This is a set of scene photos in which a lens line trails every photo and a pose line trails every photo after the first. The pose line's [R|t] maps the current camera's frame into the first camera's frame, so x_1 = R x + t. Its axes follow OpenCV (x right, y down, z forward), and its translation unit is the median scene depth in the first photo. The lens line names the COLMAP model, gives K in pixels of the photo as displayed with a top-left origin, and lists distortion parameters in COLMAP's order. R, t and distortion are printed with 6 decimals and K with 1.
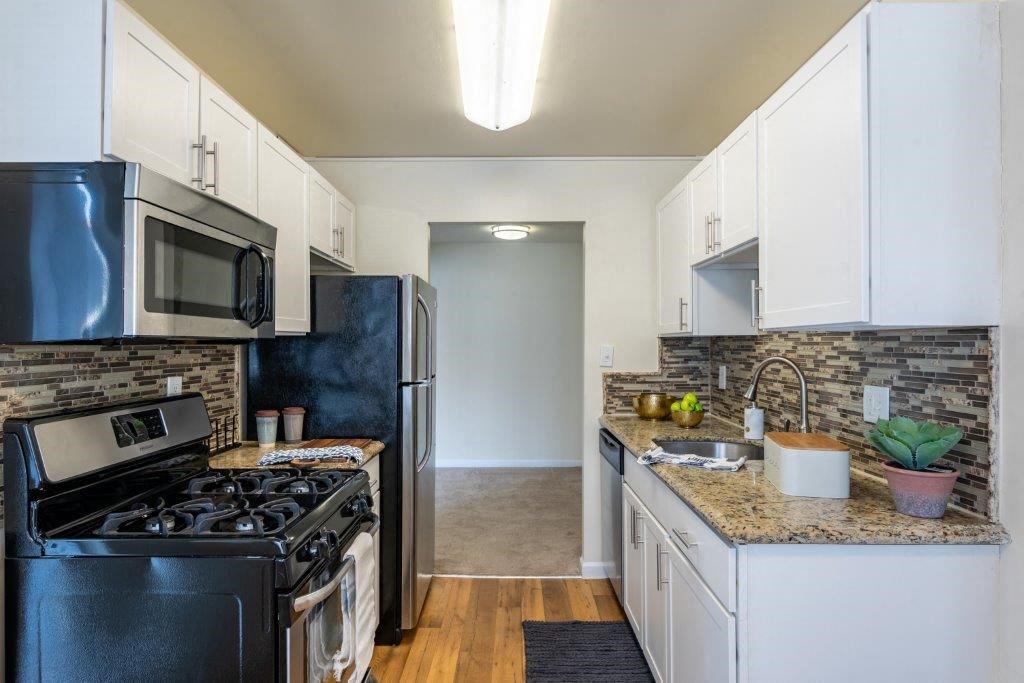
lens RADIAL K [[607.5, 0, 512.0], [0, 607.5, 341.5], [0, 0, 1]] dist [-0.005836, -0.012066]
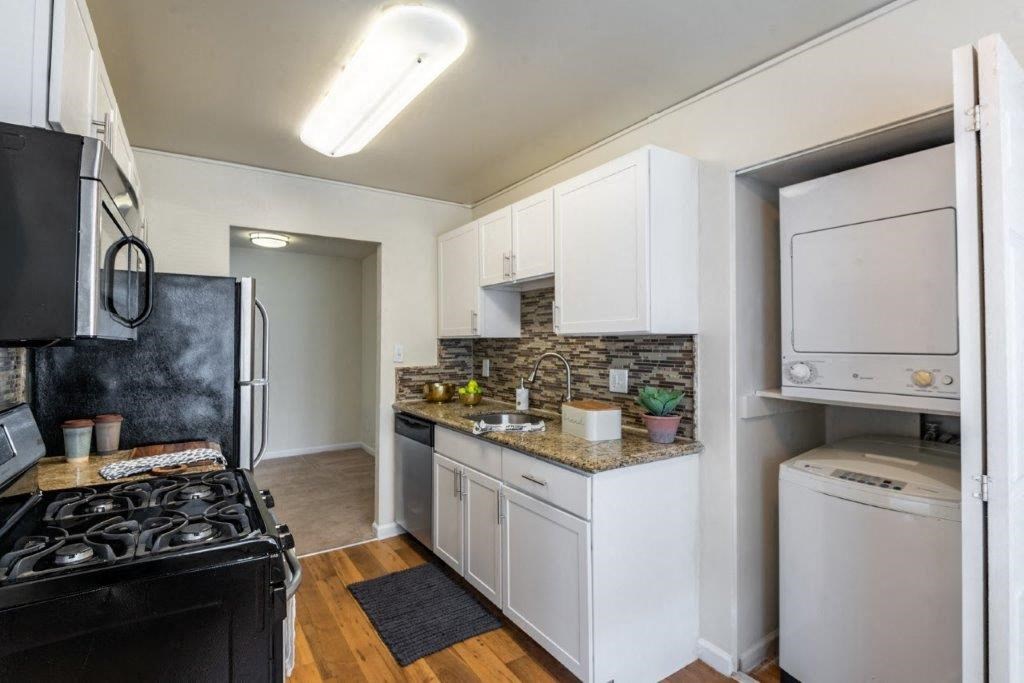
lens RADIAL K [[505.5, 0, 512.0], [0, 505.5, 341.5], [0, 0, 1]] dist [0.045179, -0.050018]
pose [[0.818021, 0.000296, 0.575189, -0.351817], [-0.000464, 1.000000, 0.000146, -0.001942], [-0.575188, -0.000386, 0.818021, 0.035565]]
